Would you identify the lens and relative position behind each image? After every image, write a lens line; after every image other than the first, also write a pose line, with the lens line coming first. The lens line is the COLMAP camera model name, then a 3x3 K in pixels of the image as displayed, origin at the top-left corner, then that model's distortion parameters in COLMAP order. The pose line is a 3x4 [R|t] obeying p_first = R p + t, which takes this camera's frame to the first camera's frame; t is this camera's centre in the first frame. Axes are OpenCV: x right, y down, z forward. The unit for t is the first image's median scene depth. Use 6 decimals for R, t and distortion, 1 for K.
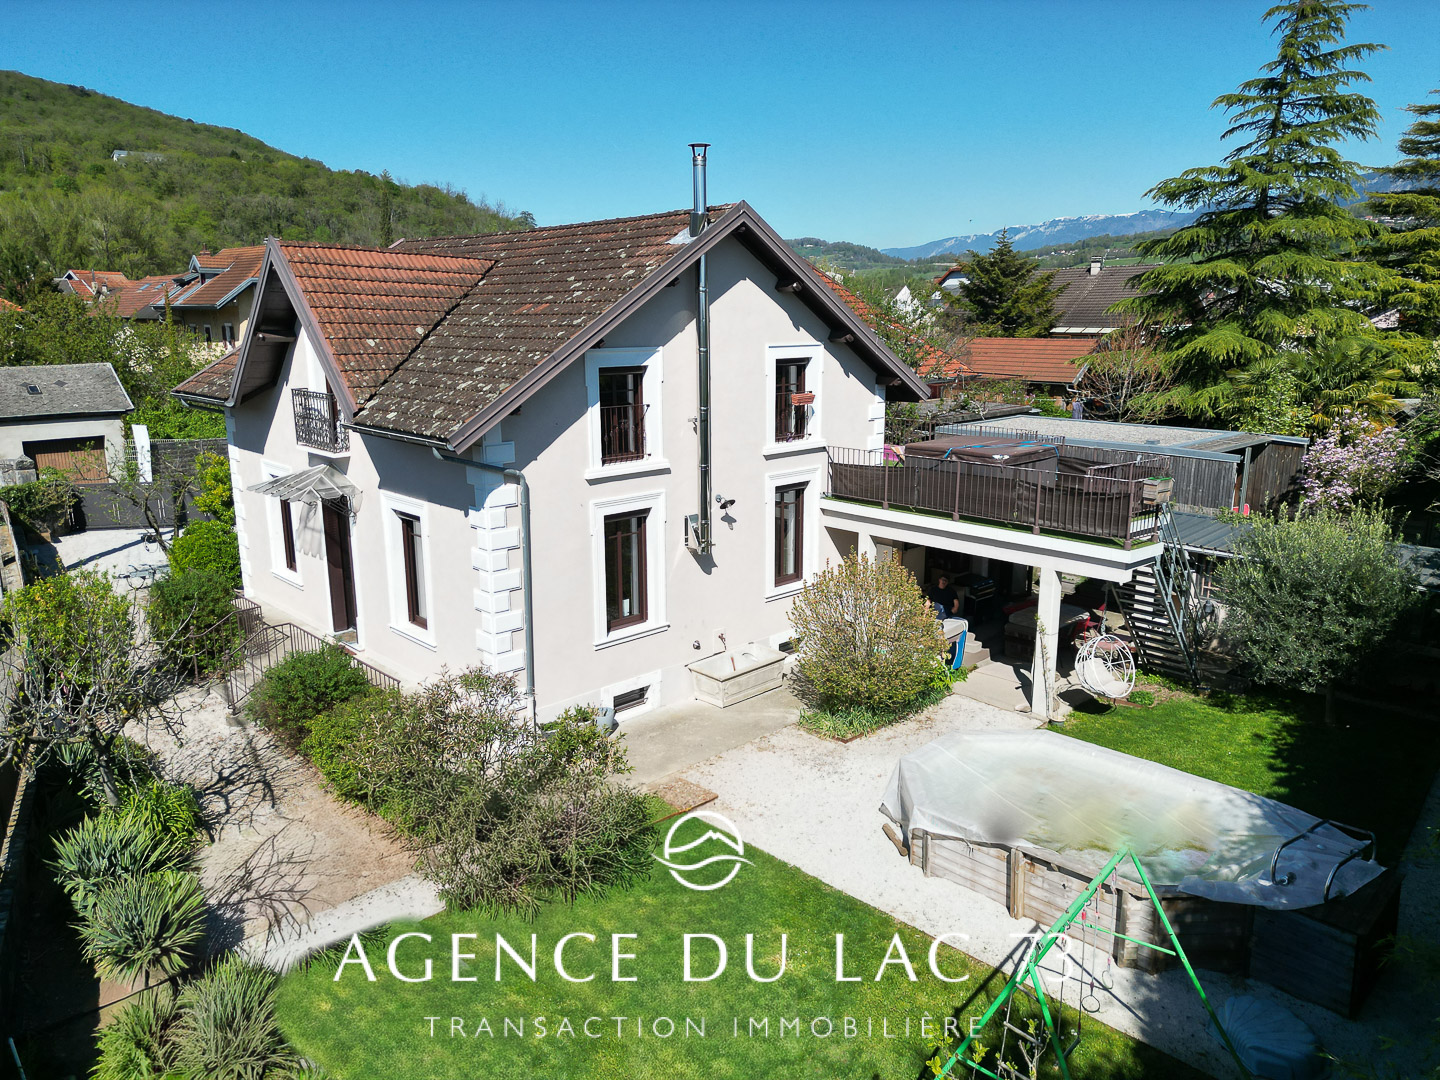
lens RADIAL K [[992.3, 0, 722.9], [0, 992.3, 496.2], [0, 0, 1]] dist [0.071496, -0.063508]
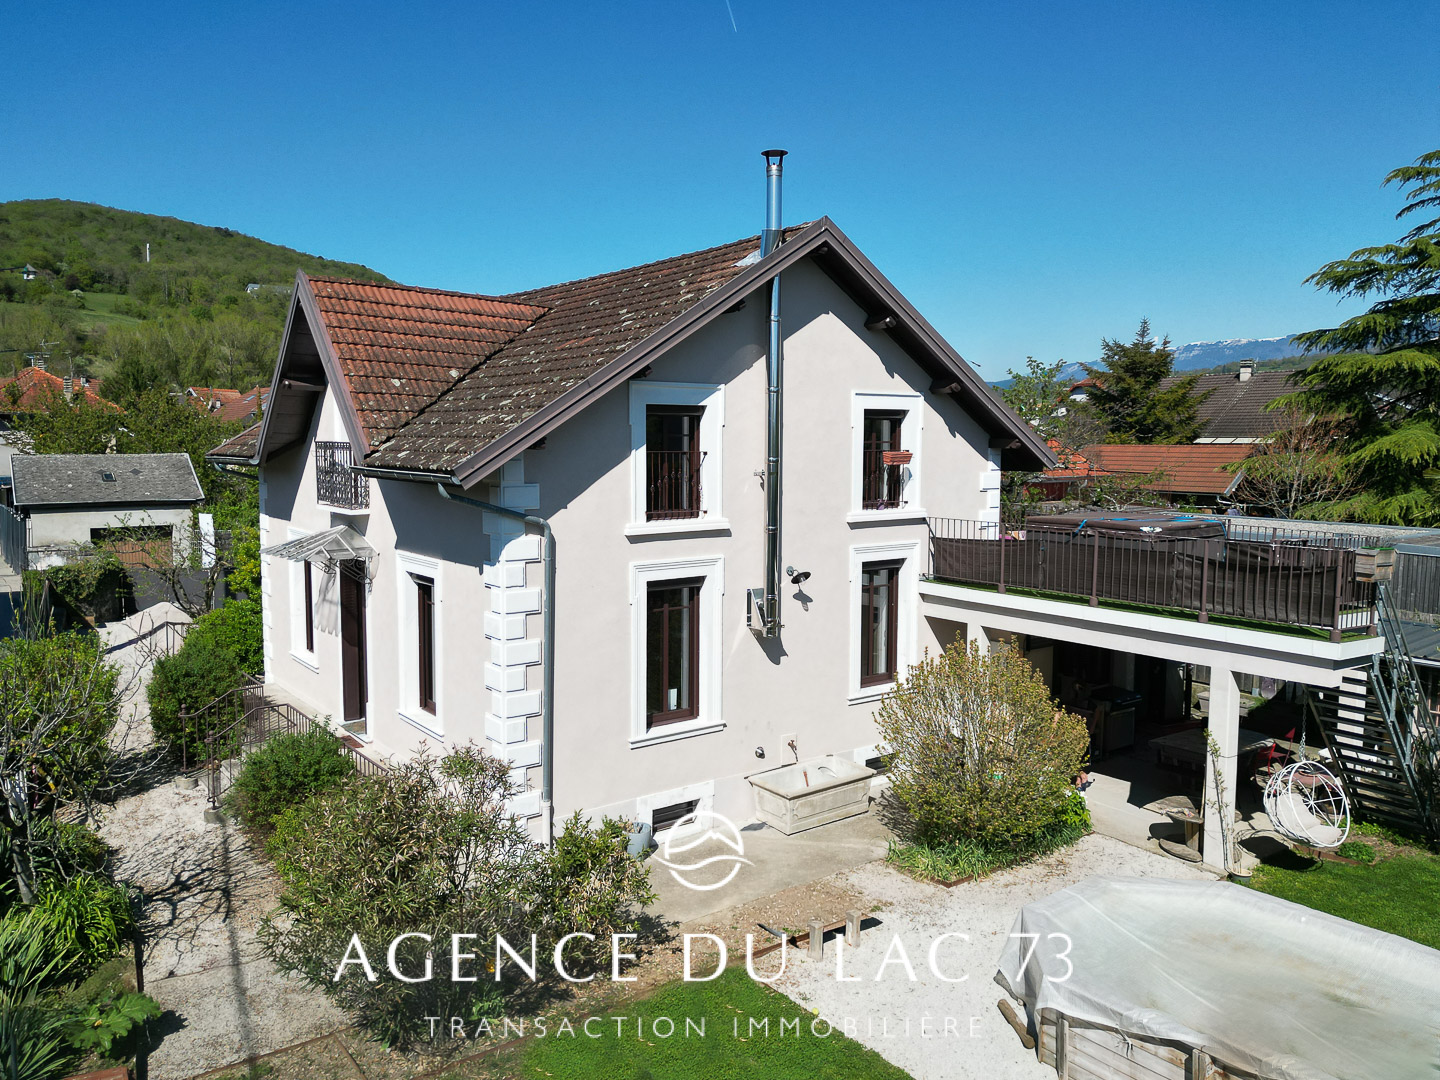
lens RADIAL K [[1028.9, 0, 697.9], [0, 1028.9, 515.1], [0, 0, 1]] dist [0.057890, -0.043935]
pose [[0.991961, 0.014911, -0.125664, 0.026189], [-0.029202, 0.993204, -0.112661, 0.054935], [0.123130, 0.115425, 0.985655, 0.147133]]
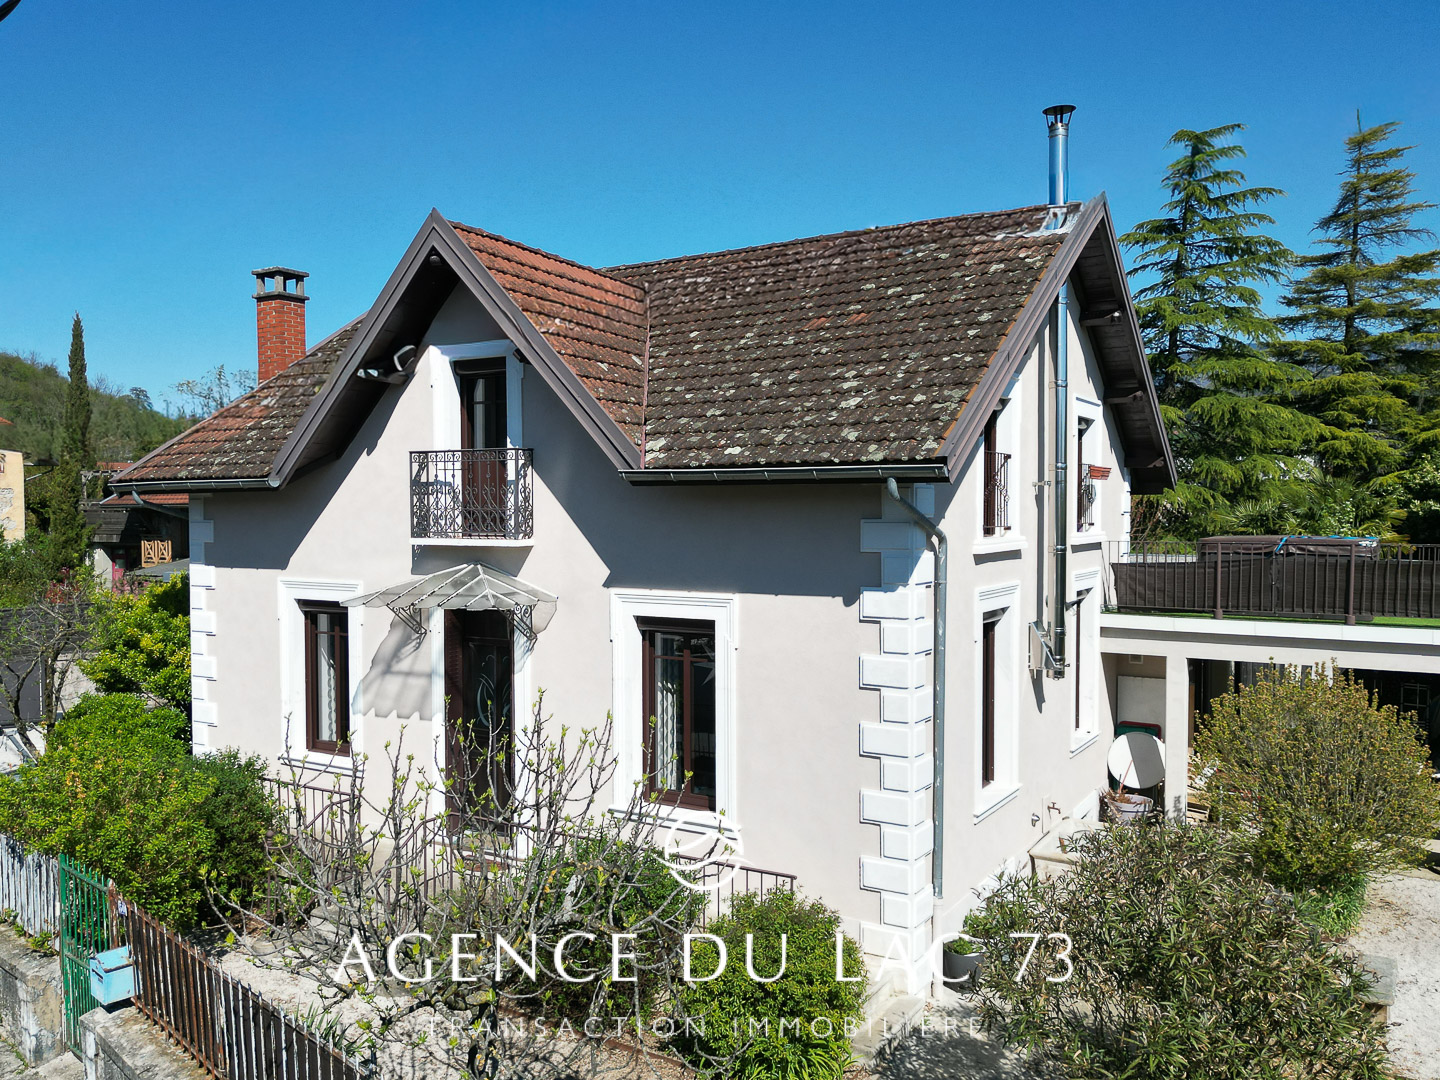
lens RADIAL K [[1160.5, 0, 641.8], [0, 1160.5, 541.4], [0, 0, 1]] dist [0.028867, 0.000674]
pose [[0.973798, -0.004834, 0.227364, -0.470925], [0.040444, 0.987518, -0.152223, 0.074324], [-0.223790, 0.157430, 0.961839, 0.276579]]
